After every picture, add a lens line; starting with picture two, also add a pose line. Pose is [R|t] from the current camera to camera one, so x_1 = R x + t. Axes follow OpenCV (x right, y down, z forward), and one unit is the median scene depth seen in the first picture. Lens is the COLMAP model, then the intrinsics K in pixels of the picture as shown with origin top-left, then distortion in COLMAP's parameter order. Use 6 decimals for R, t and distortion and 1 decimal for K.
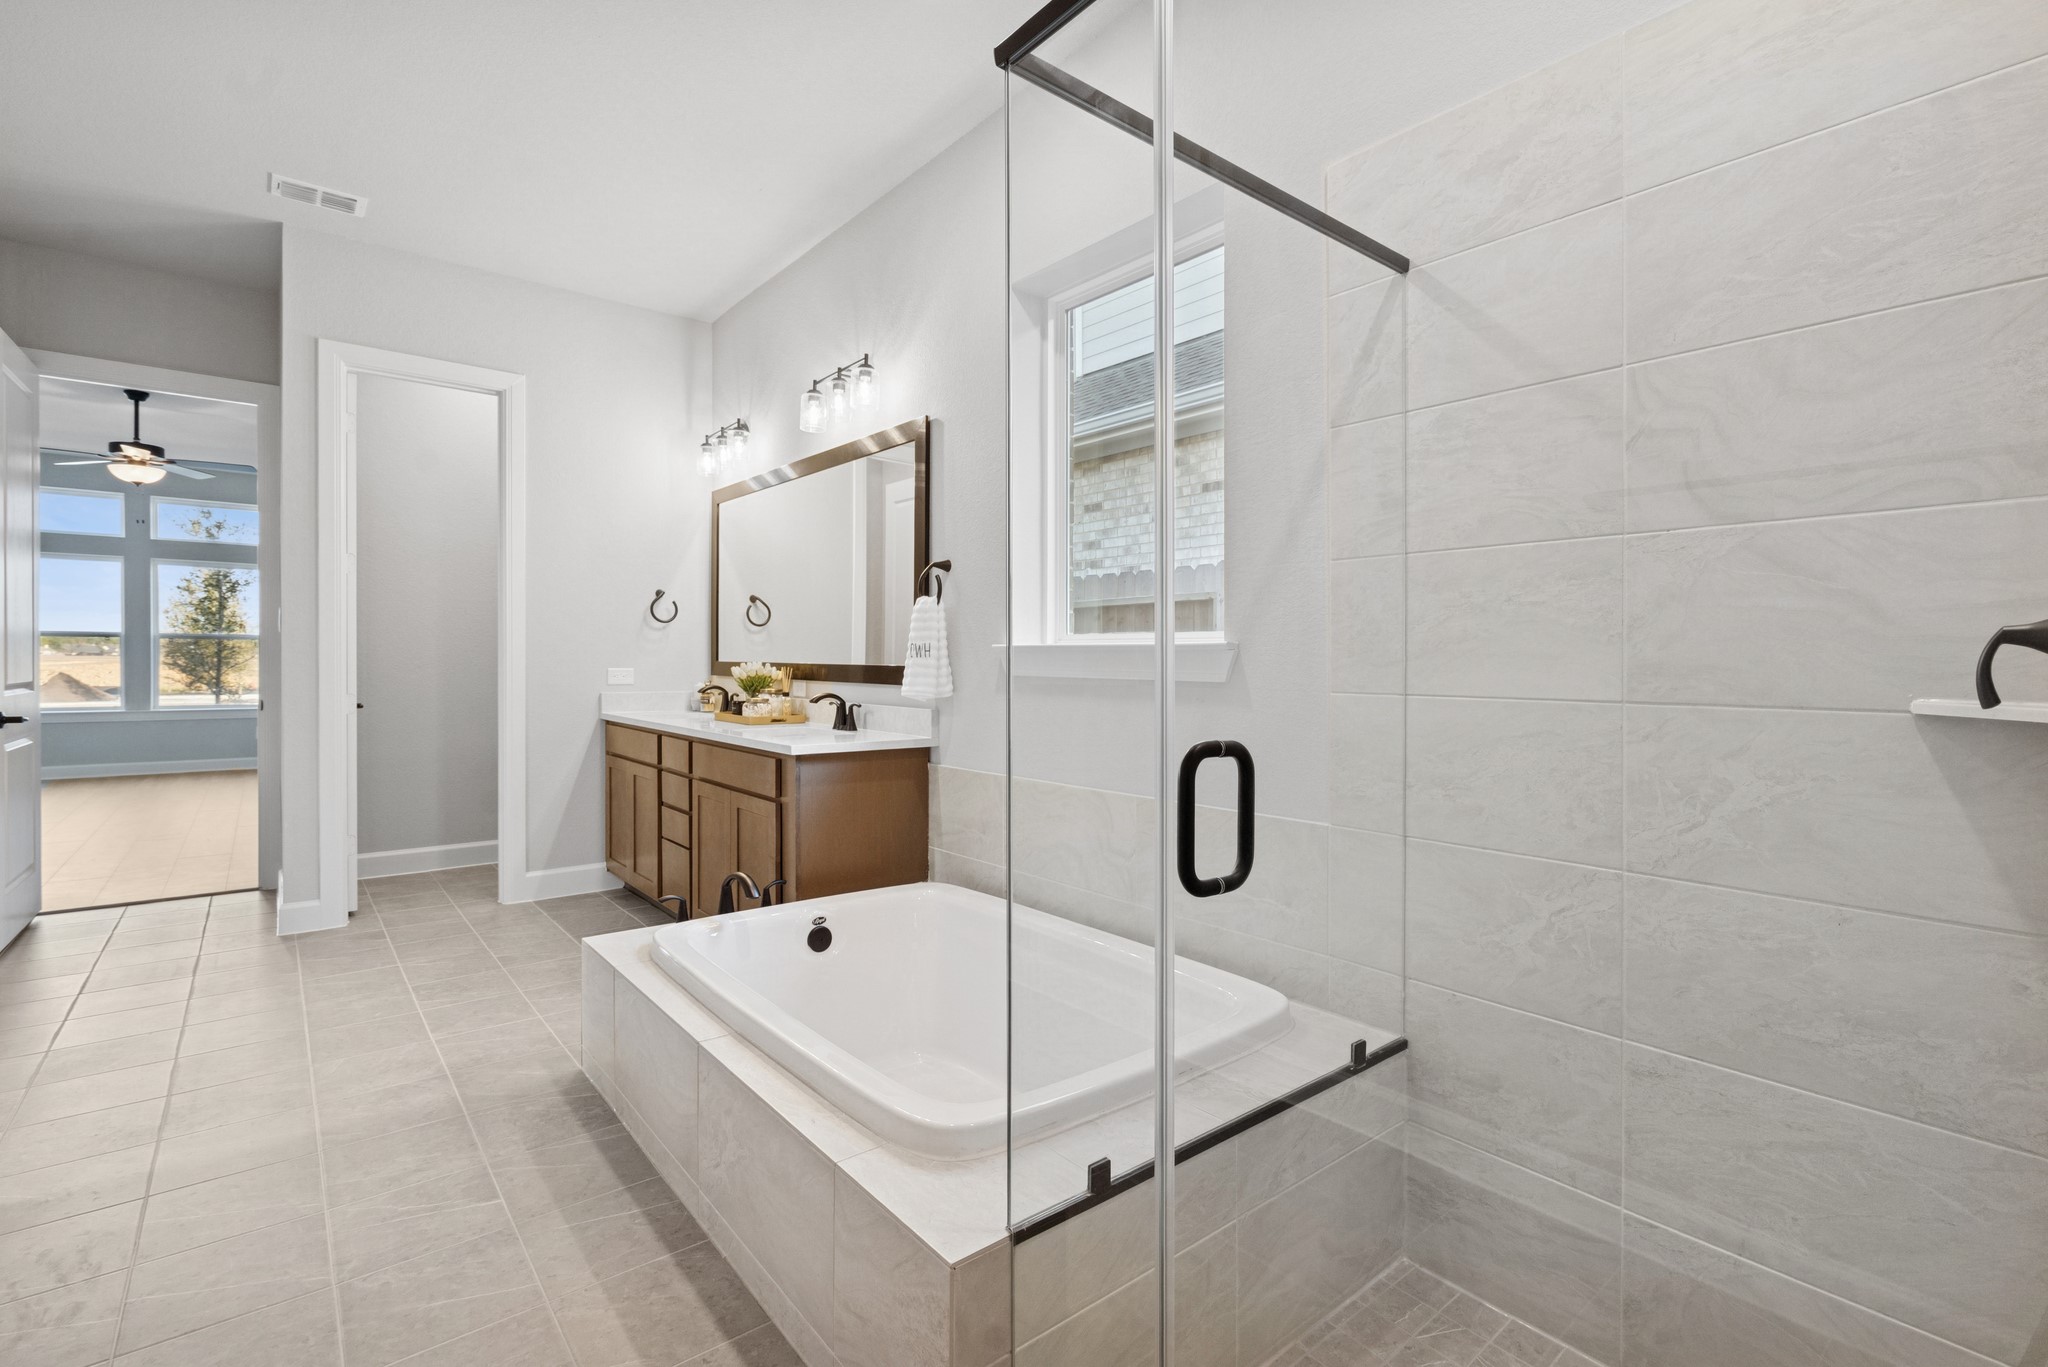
lens RADIAL K [[935.5, 0, 1021.8], [0, 935.5, 664.7], [0, 0, 1]] dist [-0.005395, 0.000192]
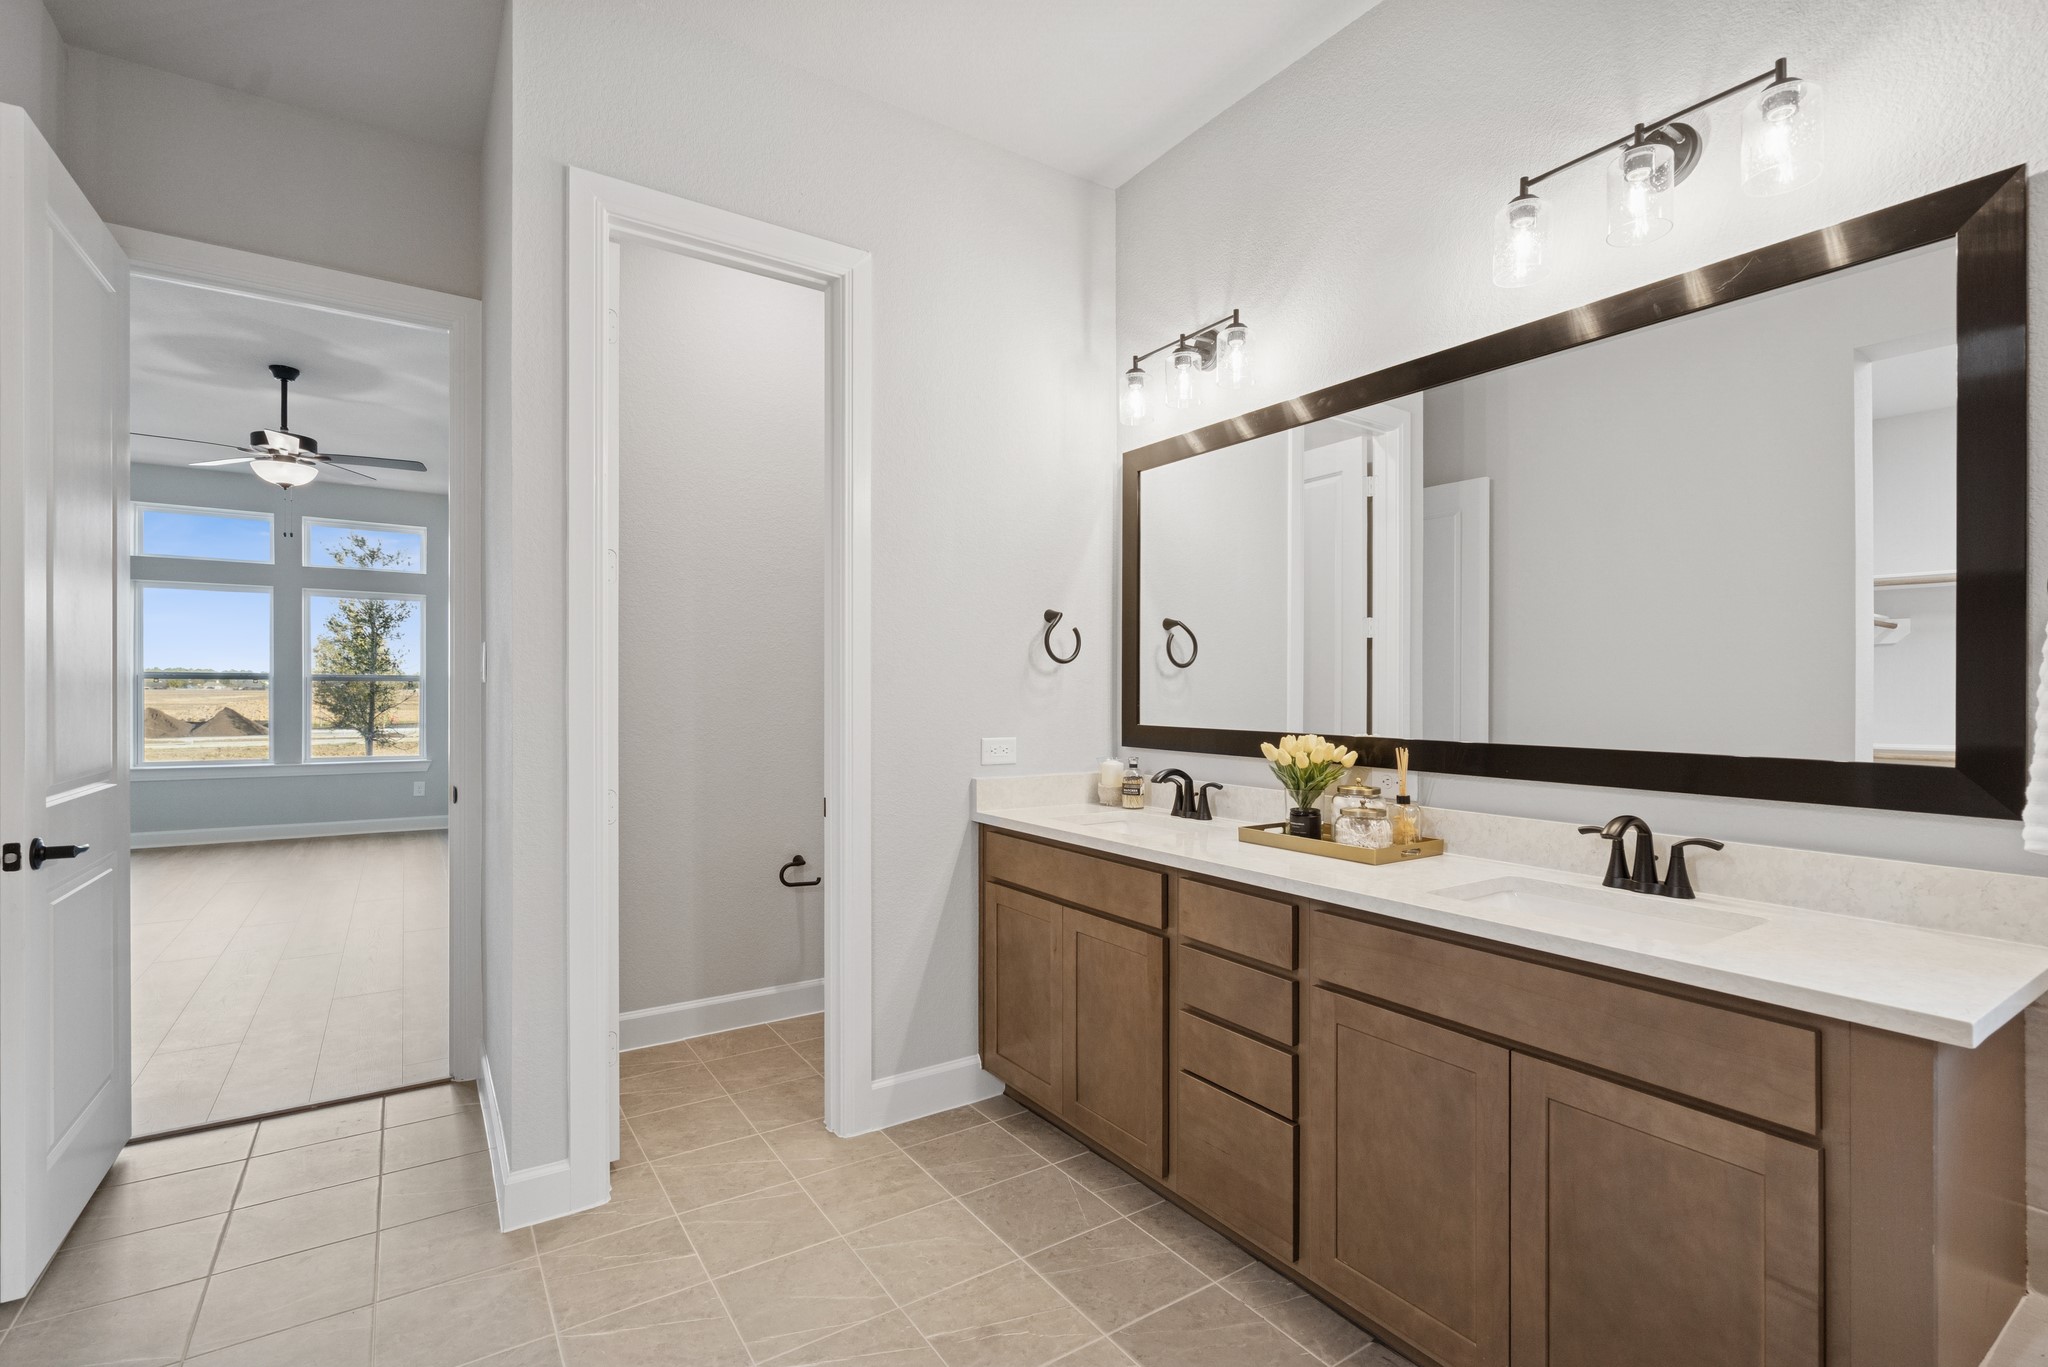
lens RADIAL K [[935.5, 0, 1009.3], [0, 935.5, 697.9], [0, 0, 1]] dist [-0.005395, 0.000192]
pose [[0.994592, 0.000834, -0.103853, -0.351311], [-0.001021, 0.999998, -0.001754, -0.020861], [0.103851, 0.001850, 0.994591, 0.379592]]
